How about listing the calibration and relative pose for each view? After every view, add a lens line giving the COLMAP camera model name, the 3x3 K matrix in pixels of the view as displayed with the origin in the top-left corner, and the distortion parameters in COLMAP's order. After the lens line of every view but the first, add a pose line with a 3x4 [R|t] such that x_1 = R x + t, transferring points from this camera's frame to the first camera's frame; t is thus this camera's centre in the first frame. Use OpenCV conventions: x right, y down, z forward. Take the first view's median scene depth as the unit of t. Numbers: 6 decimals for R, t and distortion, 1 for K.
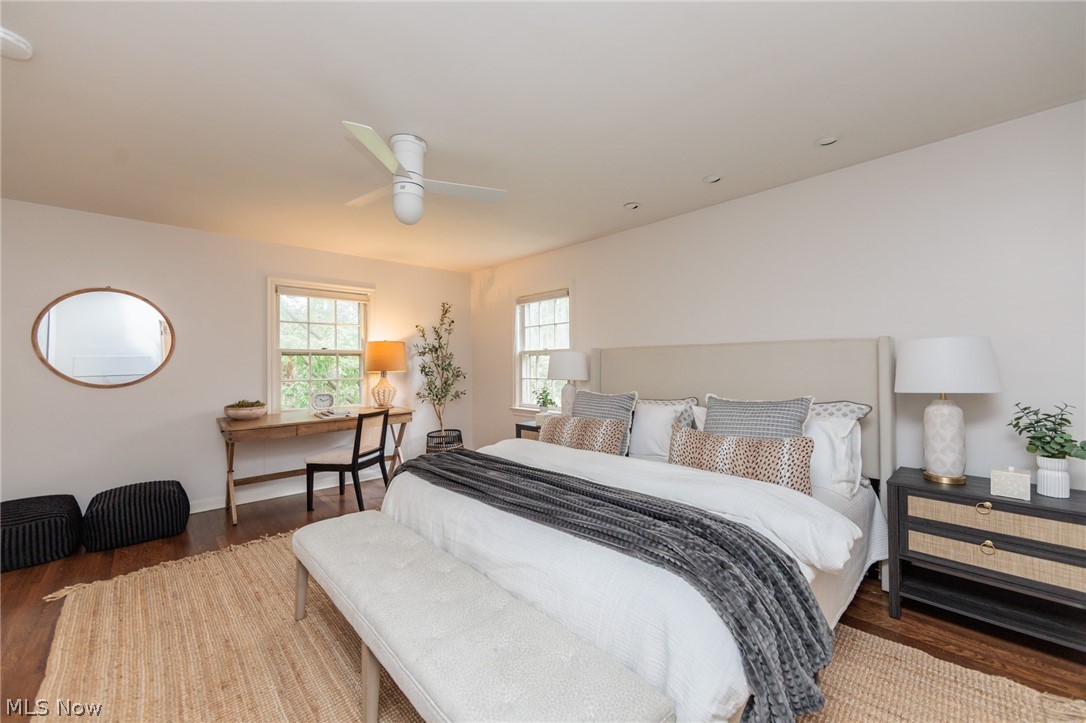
lens RADIAL K [[423.9, 0, 545.5], [0, 423.9, 360.6], [0, 0, 1]] dist [-0.001343, -0.000241]
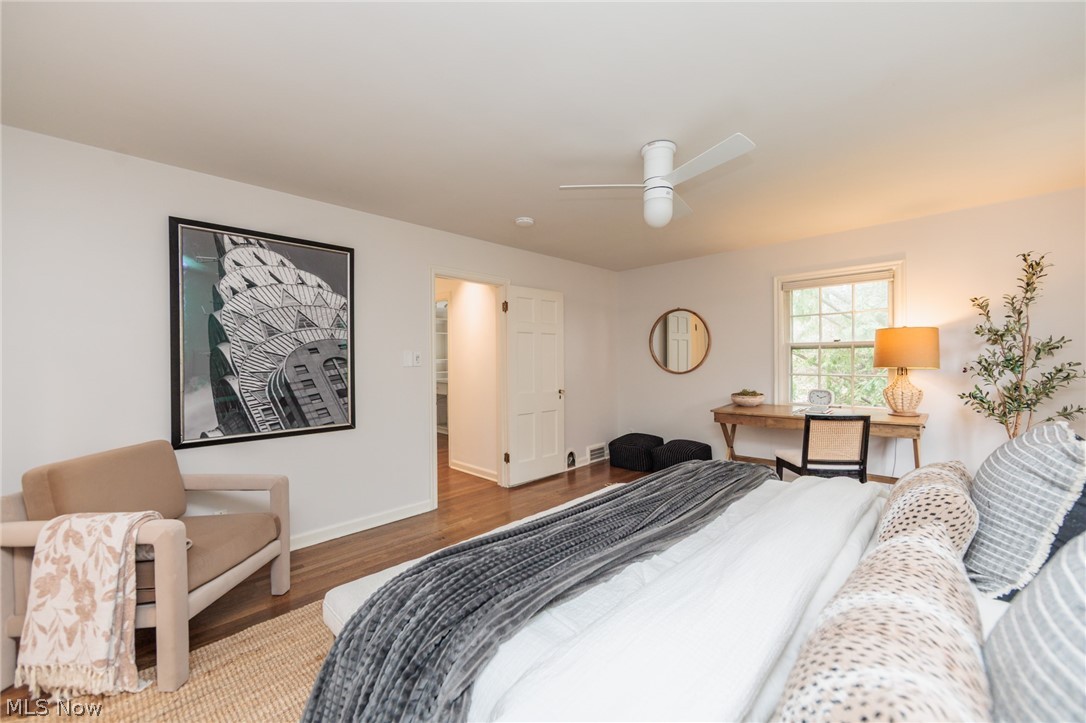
lens RADIAL K [[423.9, 0, 545.5], [0, 423.9, 360.6], [0, 0, 1]] dist [-0.001343, -0.000241]
pose [[0.035686, 0.006059, -0.999345, 0.392341], [0.020659, 0.999763, 0.006799, -0.005298], [0.999150, -0.020888, 0.035552, 0.372635]]
